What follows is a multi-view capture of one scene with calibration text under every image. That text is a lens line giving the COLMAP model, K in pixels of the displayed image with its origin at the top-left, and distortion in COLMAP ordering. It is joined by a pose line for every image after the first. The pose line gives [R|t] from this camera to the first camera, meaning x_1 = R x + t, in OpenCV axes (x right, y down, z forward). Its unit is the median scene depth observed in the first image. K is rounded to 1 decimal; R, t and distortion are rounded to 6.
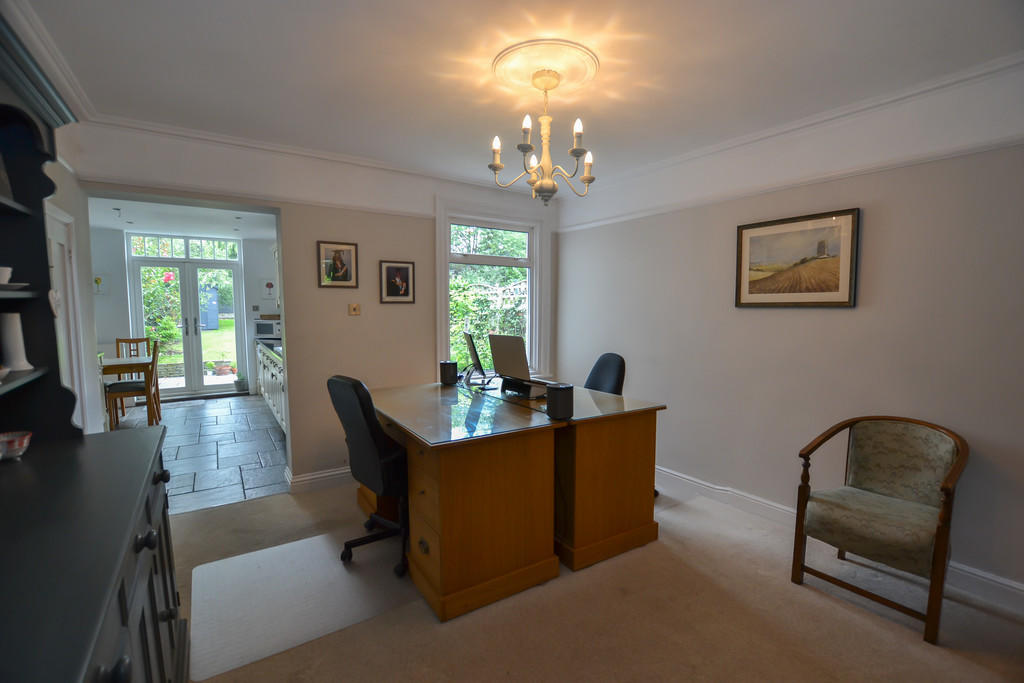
lens RADIAL K [[455.9, 0, 507.9], [0, 455.9, 345.0], [0, 0, 1]] dist [-0.019712, 0.000391]
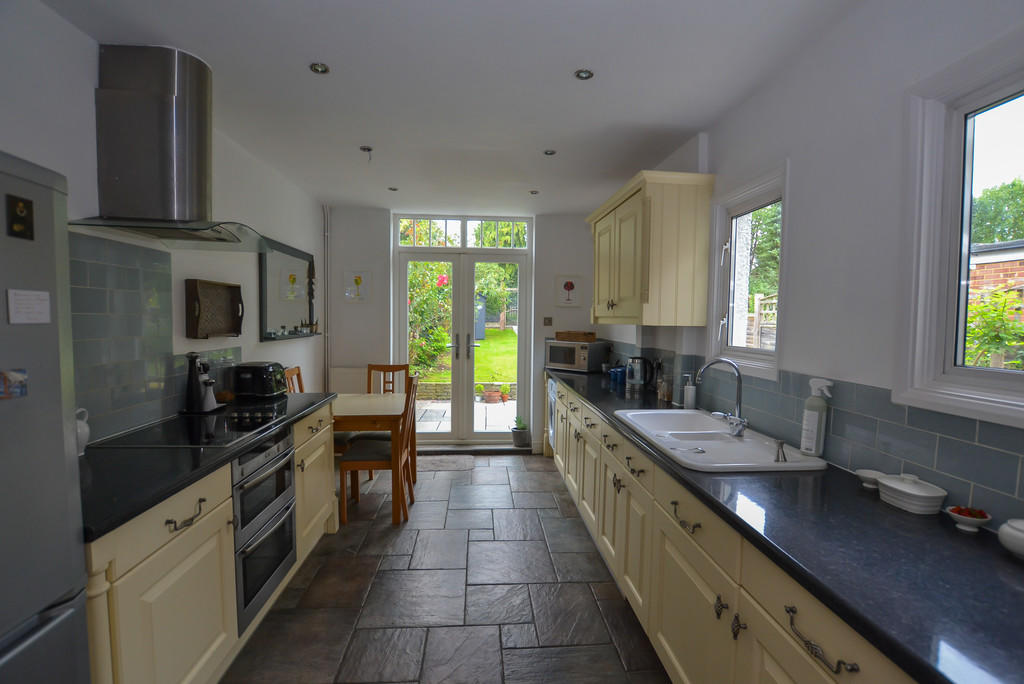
lens RADIAL K [[466.2, 0, 512.0], [0, 466.2, 342.0], [0, 0, 1]] dist [-0.002706, -0.000098]
pose [[0.876044, 0.038362, -0.480703, -0.344937], [-0.053771, 0.998385, -0.018319, -0.045553], [0.479224, 0.041896, 0.876692, 0.482754]]
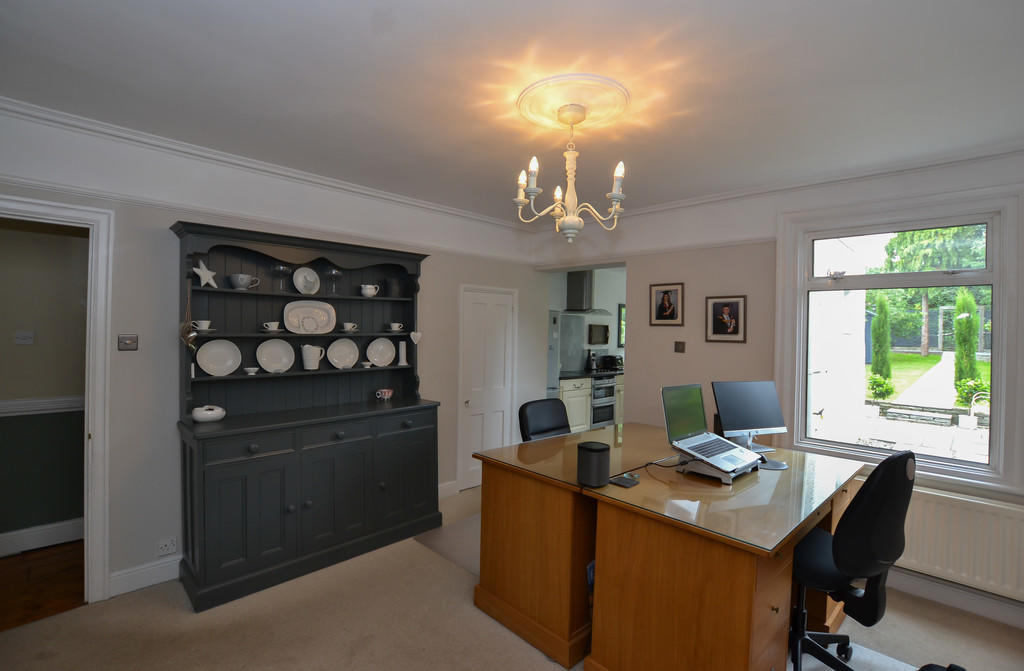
lens RADIAL K [[458.3, 0, 509.4], [0, 458.3, 328.8], [0, 0, 1]] dist [-0.039422, 0.000062]
pose [[0.195706, 0.001076, -0.980662, 0.356074], [-0.102929, 0.994499, -0.019450, -0.036468], [0.975246, 0.104745, 0.194740, 0.261307]]
